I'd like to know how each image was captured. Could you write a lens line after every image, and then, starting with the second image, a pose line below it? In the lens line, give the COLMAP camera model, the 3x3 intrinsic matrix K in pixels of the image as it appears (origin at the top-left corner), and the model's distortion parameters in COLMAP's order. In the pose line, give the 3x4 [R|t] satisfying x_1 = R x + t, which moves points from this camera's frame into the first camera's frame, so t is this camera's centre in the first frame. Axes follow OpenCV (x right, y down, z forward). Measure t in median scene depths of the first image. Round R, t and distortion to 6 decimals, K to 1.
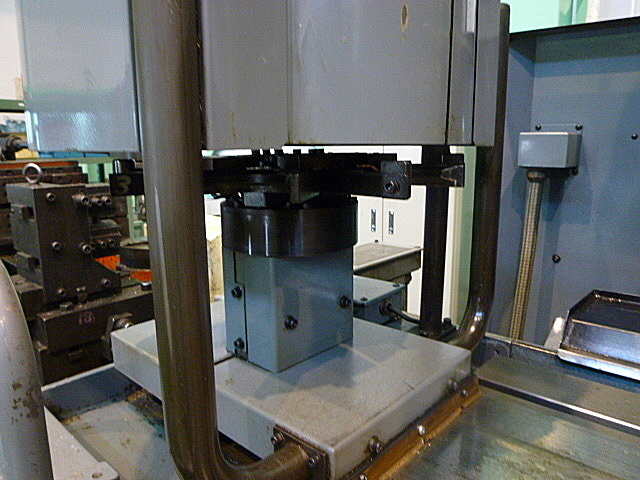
lens RADIAL K [[480.5, 0, 320.0], [0, 480.5, 240.0], [0, 0, 1]] dist [-0.050748, 0.000804]
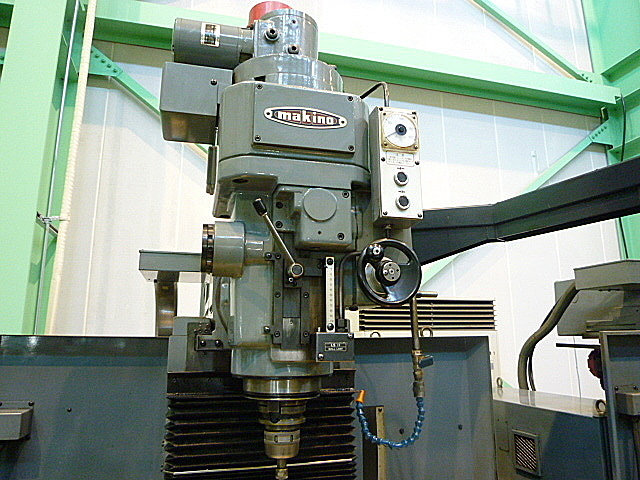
lens RADIAL K [[467.2, 0, 320.0], [0, 467.2, 240.0], [0, 0, 1]] dist [-0.047249, -0.000180]
pose [[0.535891, 0.179254, 0.825039, -0.185645], [0.176154, 0.931957, -0.316902, -0.114136], [-0.825706, 0.315159, 0.467851, -0.475058]]
